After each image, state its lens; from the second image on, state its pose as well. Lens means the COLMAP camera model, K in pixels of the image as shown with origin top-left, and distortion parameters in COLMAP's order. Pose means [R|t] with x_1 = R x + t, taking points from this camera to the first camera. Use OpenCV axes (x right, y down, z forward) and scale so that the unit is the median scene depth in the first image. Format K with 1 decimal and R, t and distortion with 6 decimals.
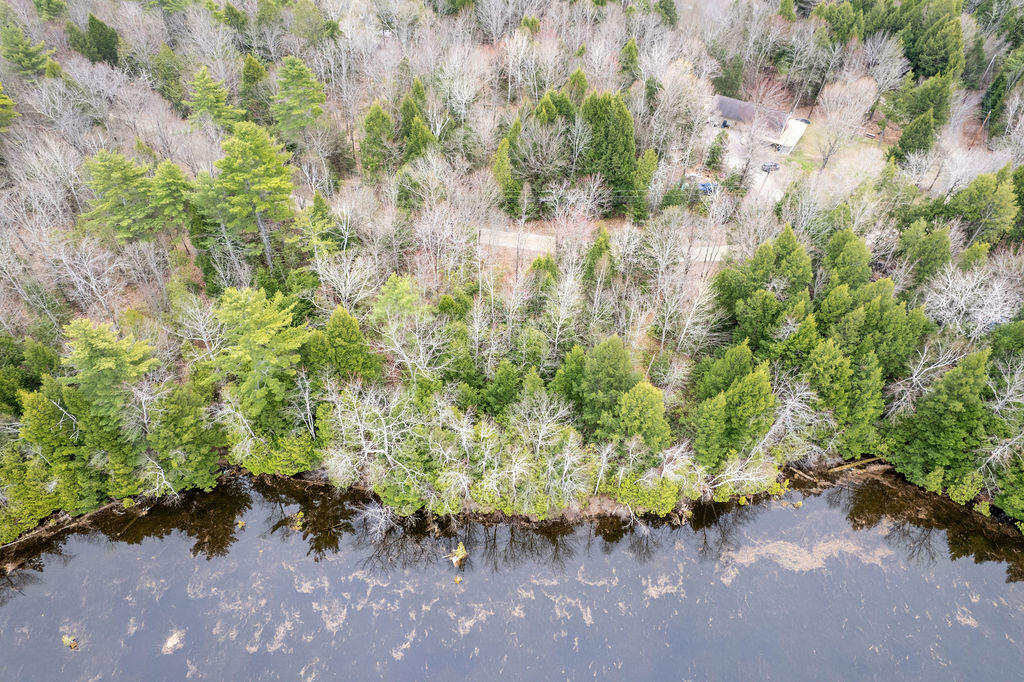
lens RADIAL K [[646.8, 0, 522.2], [0, 646.8, 346.4], [0, 0, 1]] dist [-0.085327, 0.076174]
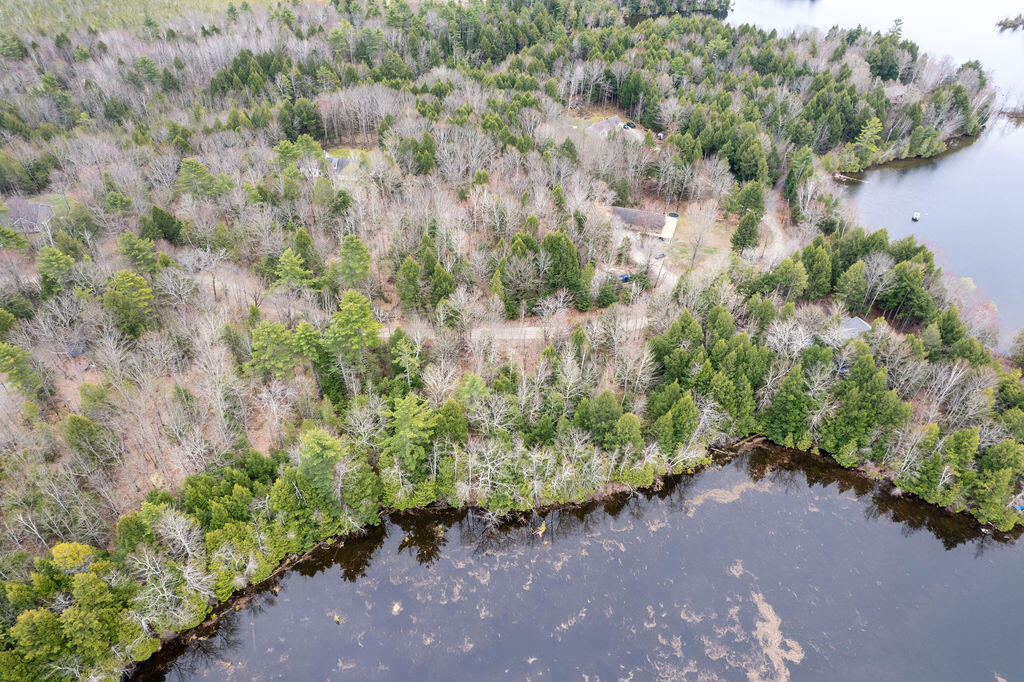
lens RADIAL K [[646.8, 0, 522.2], [0, 646.8, 346.4], [0, 0, 1]] dist [-0.085327, 0.076174]
pose [[0.975317, -0.147163, 0.164618, -0.332573], [0.158971, 0.985400, -0.060944, -0.057922], [-0.153246, 0.085609, 0.984473, -0.670141]]
